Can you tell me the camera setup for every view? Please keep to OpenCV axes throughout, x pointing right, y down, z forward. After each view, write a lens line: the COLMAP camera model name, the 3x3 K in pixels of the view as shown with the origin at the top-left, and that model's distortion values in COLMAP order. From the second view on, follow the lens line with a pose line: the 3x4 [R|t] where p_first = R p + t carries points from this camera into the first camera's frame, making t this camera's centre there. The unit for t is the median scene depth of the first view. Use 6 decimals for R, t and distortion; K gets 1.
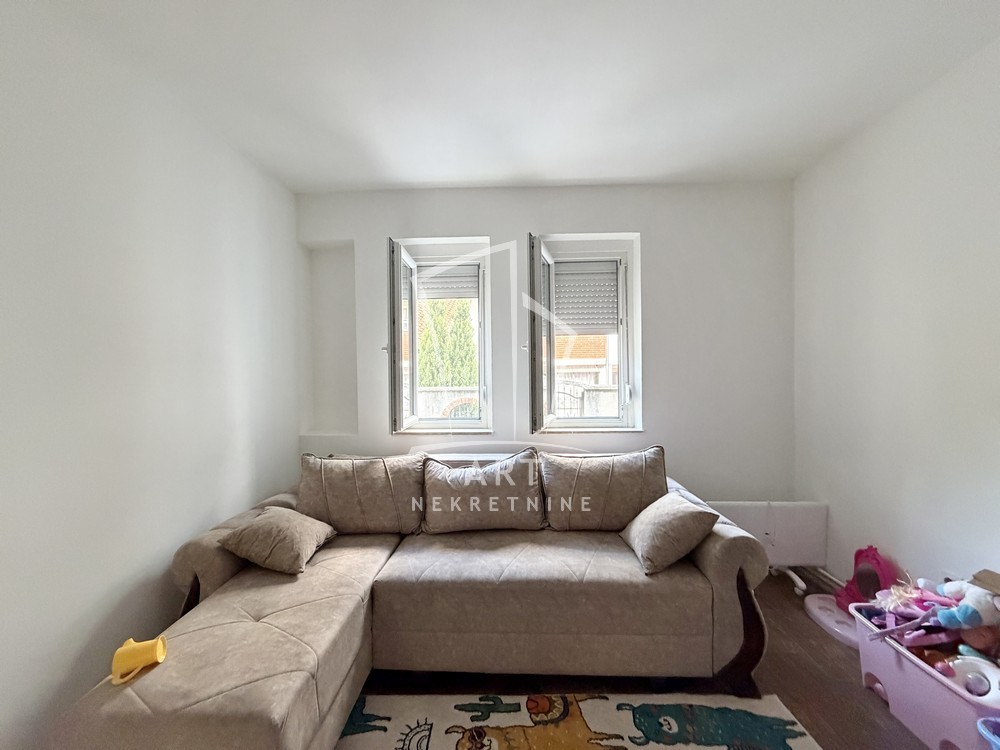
lens RADIAL K [[396.7, 0, 495.8], [0, 396.7, 375.6], [0, 0, 1]] dist [-0.000445, -0.000103]
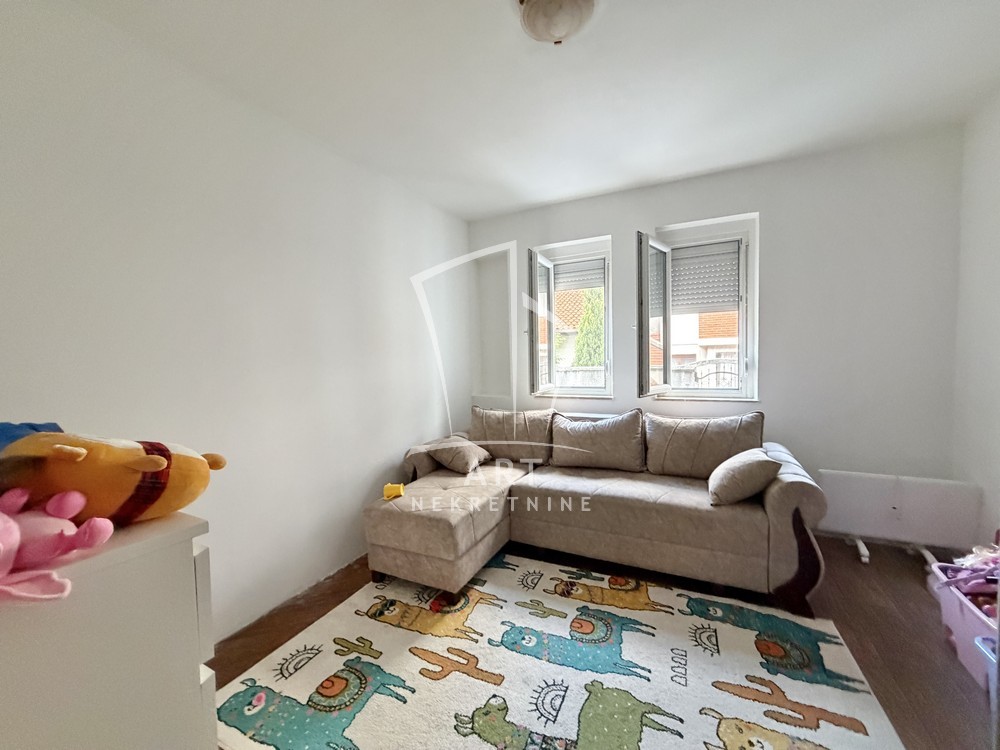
lens RADIAL K [[396.7, 0, 495.8], [0, 396.7, 375.6], [0, 0, 1]] dist [-0.000445, -0.000103]
pose [[0.910721, 0.010305, -0.412894, 0.247322], [0.007335, 0.999128, 0.041115, 0.032643], [0.412957, -0.040473, 0.909851, -0.370821]]
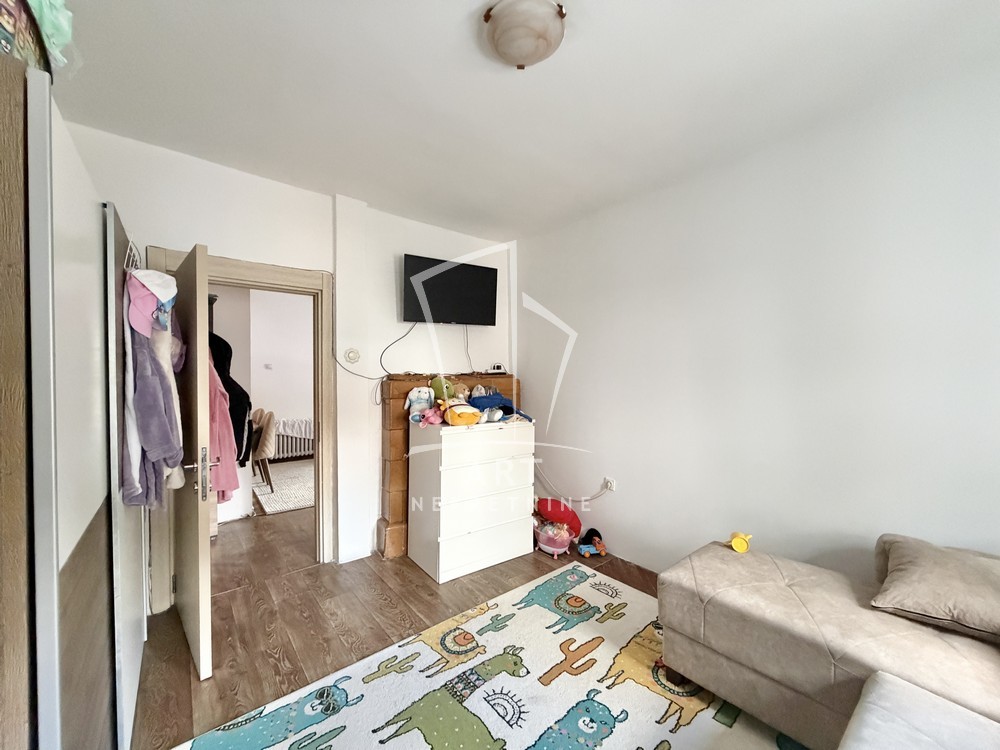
lens RADIAL K [[396.7, 0, 495.8], [0, 396.7, 375.6], [0, 0, 1]] dist [-0.000445, -0.000103]
pose [[-0.752349, 0.018125, -0.658516, 0.596232], [0.010728, 0.999826, 0.015263, -0.009255], [0.658678, 0.004418, -0.752412, 1.024287]]
